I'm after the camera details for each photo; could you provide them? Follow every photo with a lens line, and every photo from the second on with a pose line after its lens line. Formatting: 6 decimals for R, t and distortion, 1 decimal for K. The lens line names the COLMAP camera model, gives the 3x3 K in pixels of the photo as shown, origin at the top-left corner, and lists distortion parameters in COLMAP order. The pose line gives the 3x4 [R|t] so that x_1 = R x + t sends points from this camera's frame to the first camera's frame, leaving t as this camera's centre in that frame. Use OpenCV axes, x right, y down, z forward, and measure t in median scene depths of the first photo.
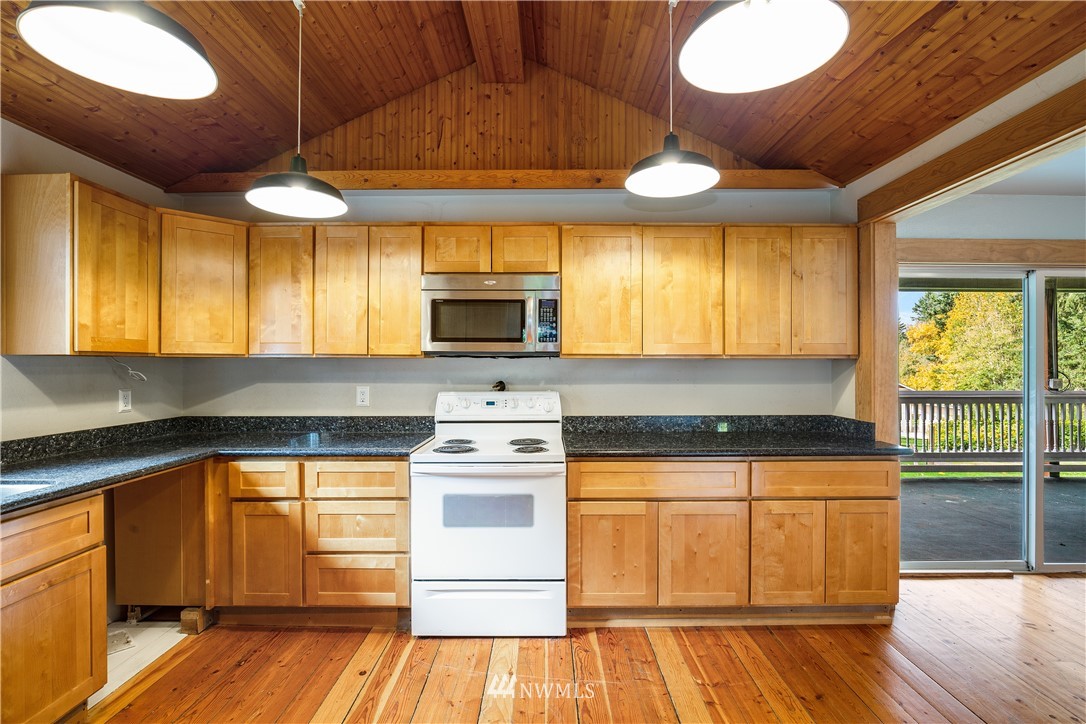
lens RADIAL K [[520.8, 0, 547.2], [0, 520.8, 347.6], [0, 0, 1]] dist [-0.000789, -0.000216]
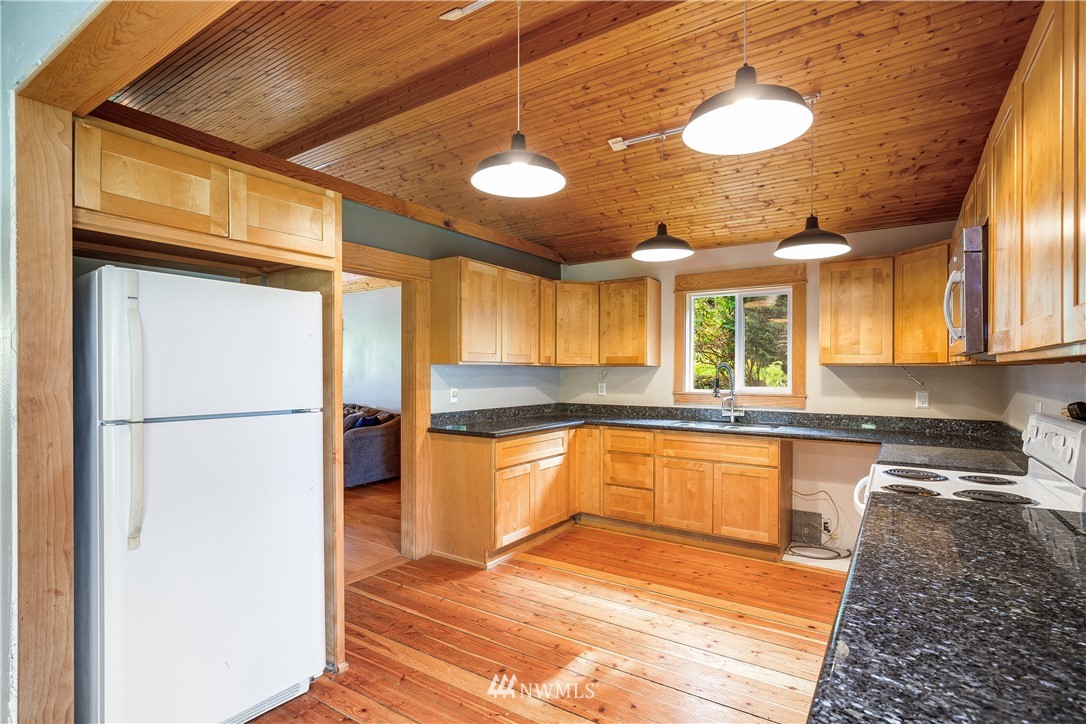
lens RADIAL K [[540.9, 0, 546.0], [0, 540.9, 373.5], [0, 0, 1]] dist [-0.000282, -0.000100]
pose [[-0.555243, 0.005241, -0.831672, 0.907346], [0.023063, 0.999693, -0.009097, 0.029003], [0.831368, -0.024232, -0.555193, 1.043964]]
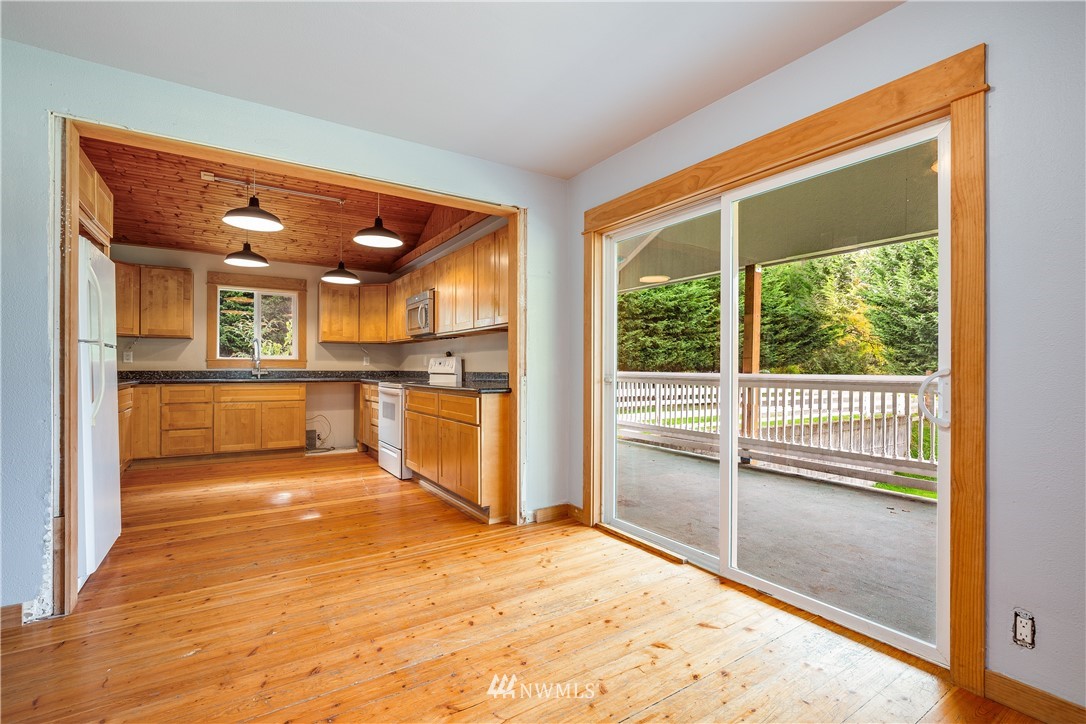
lens RADIAL K [[496.3, 0, 547.3], [0, 496.3, 369.9], [0, 0, 1]] dist [-0.014580, -0.000444]
pose [[0.536419, 0.006360, -0.843928, 1.840237], [0.020523, 0.999578, 0.020577, 0.120878], [0.843702, -0.028358, 0.536062, 0.477871]]
